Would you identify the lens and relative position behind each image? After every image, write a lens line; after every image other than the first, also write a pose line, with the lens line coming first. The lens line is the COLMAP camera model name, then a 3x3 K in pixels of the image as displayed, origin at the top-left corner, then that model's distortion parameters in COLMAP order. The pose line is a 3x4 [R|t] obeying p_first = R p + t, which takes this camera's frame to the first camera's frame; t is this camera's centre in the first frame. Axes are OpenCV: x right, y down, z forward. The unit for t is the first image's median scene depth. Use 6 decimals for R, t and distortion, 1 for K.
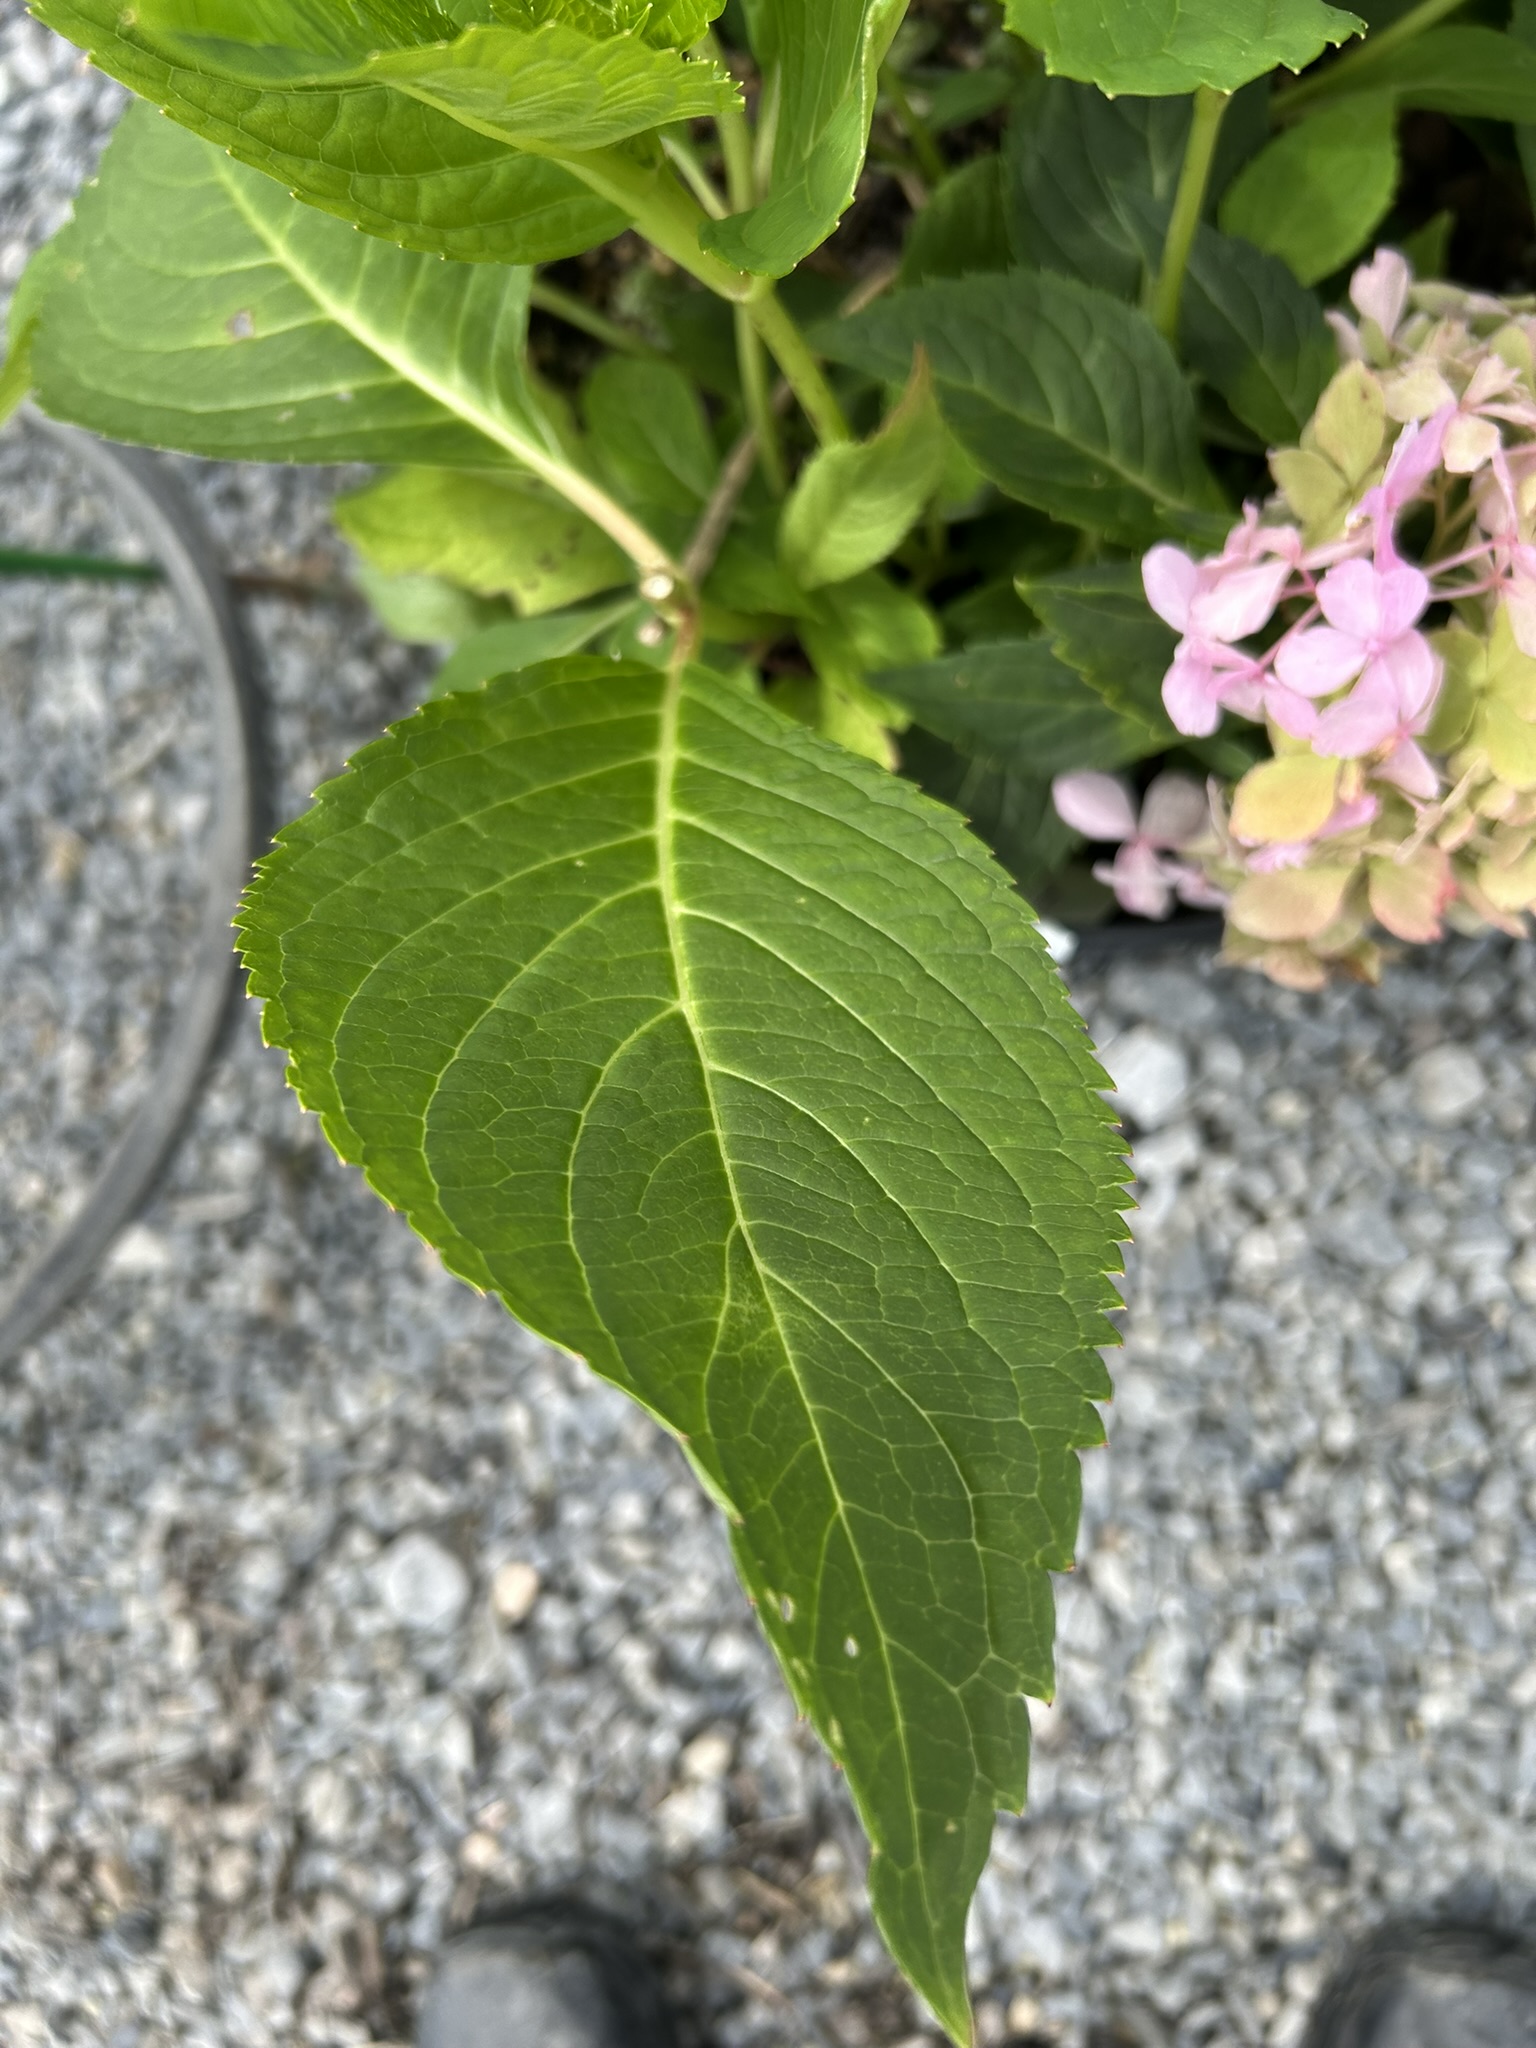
lens RADIAL K [[1565.6, 0, 772.6], [0, 1565.6, 1023.8], [0, 0, 1]] dist [0.008368, -0.020418]
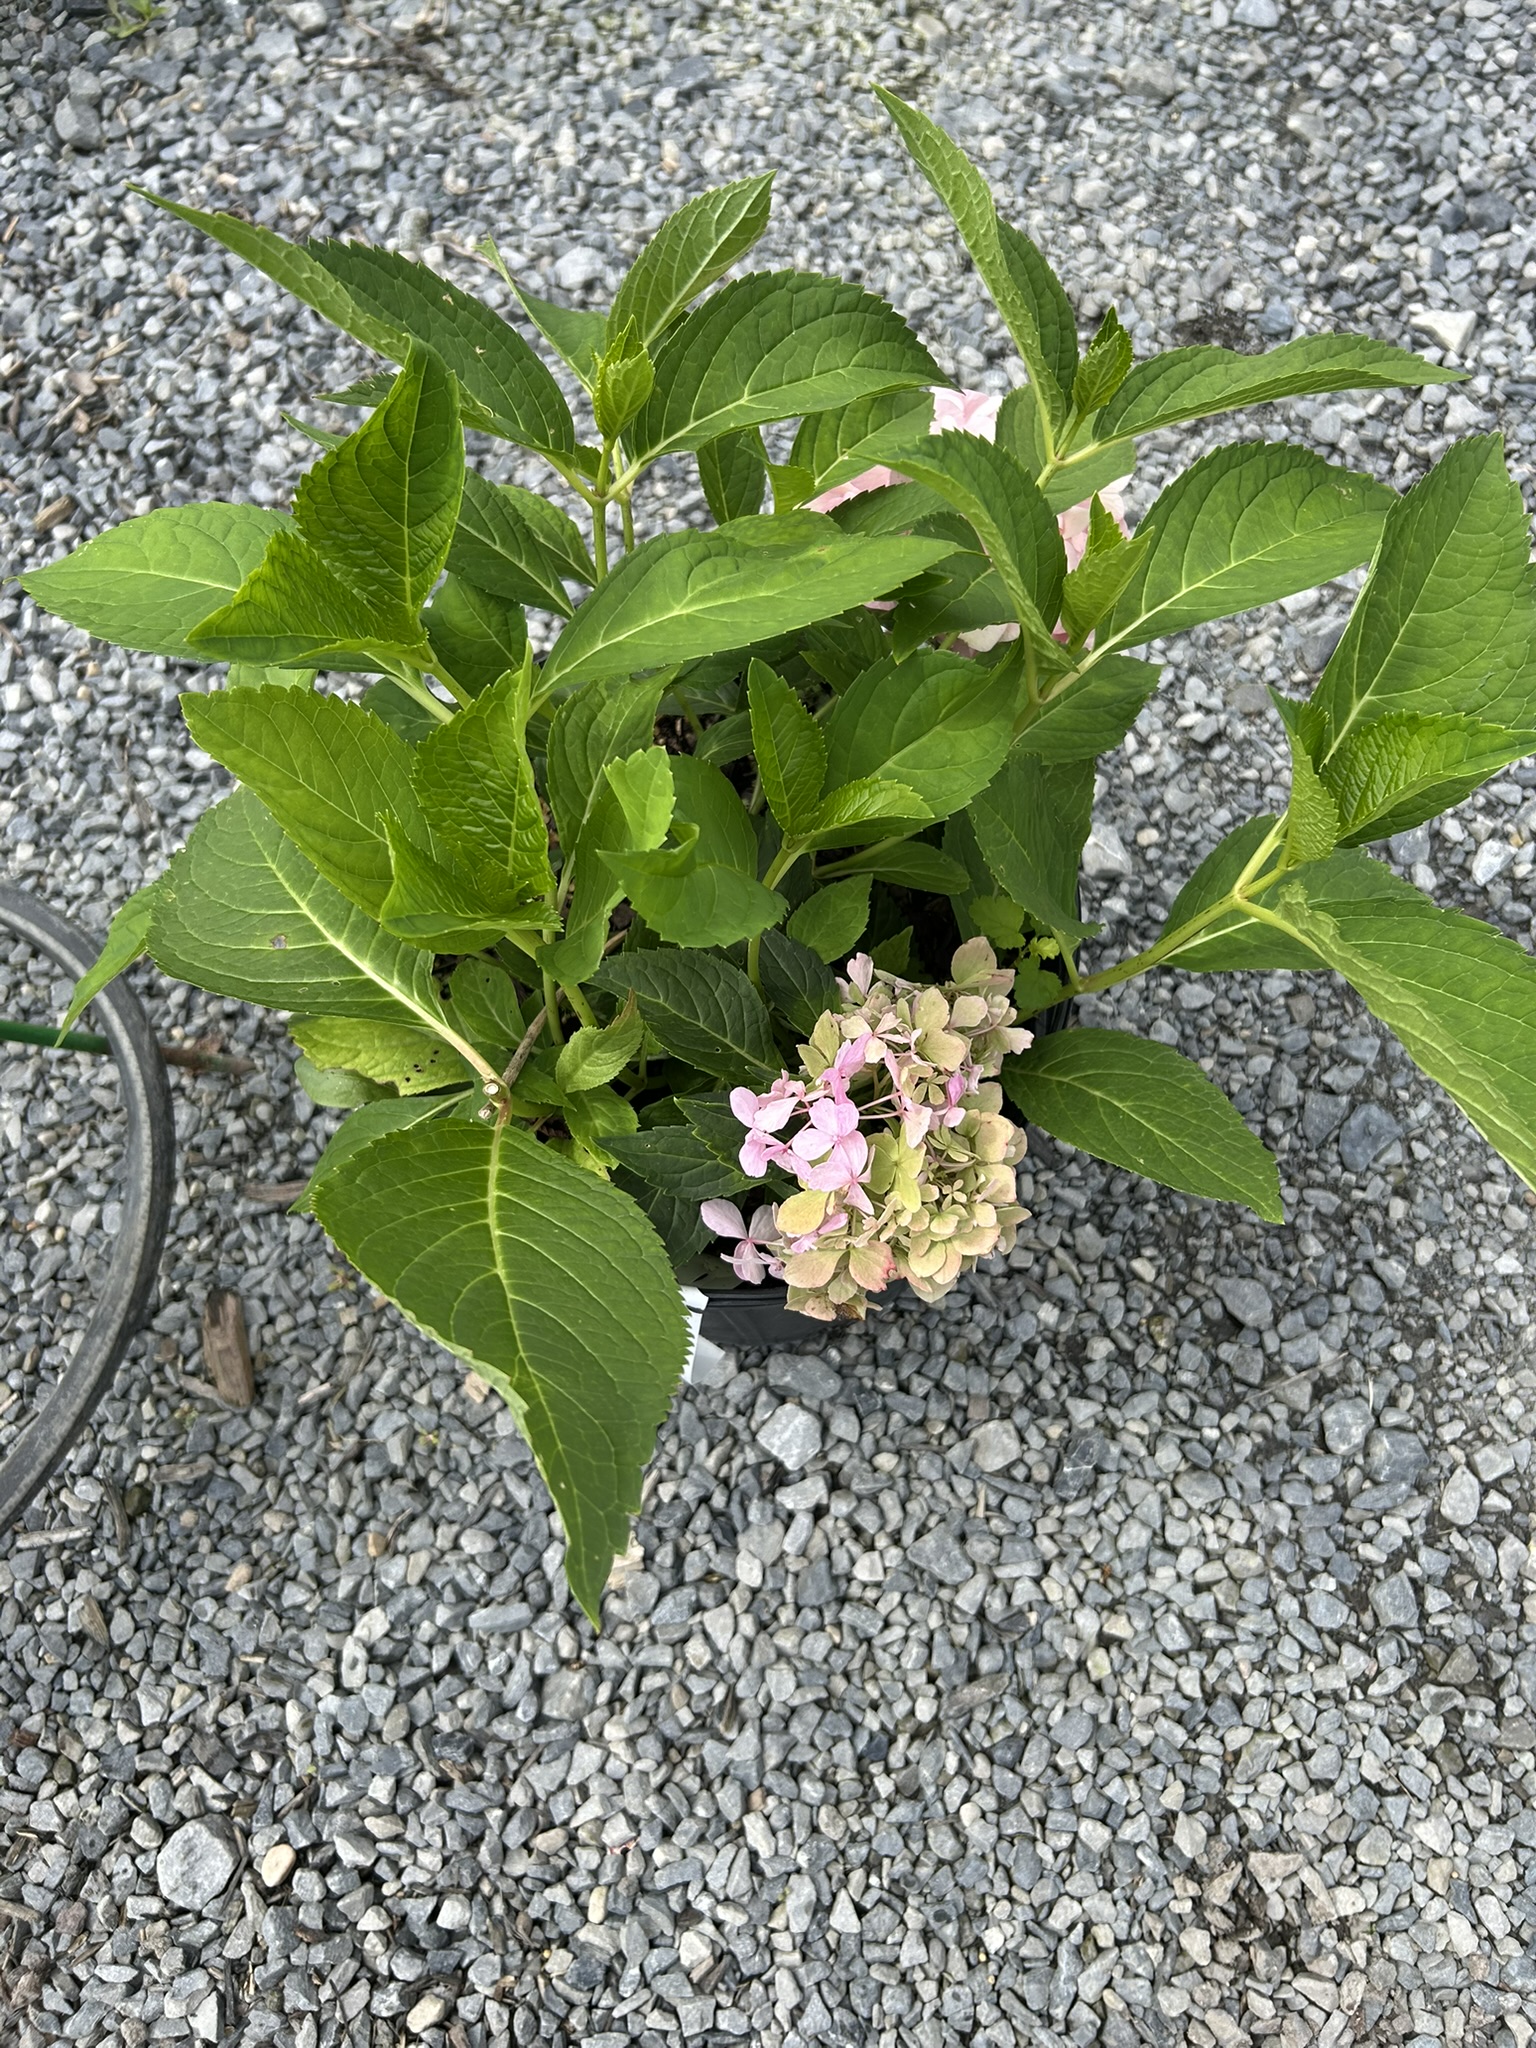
lens RADIAL K [[1581.5, 0, 760.2], [0, 1581.5, 1024.4], [0, 0, 1]] dist [0.015725, 0.006061]
pose [[0.988149, 0.069075, 0.137080, -0.008547], [-0.025181, 0.953877, -0.299141, 0.108837], [-0.151421, 0.292144, 0.944311, -0.451686]]
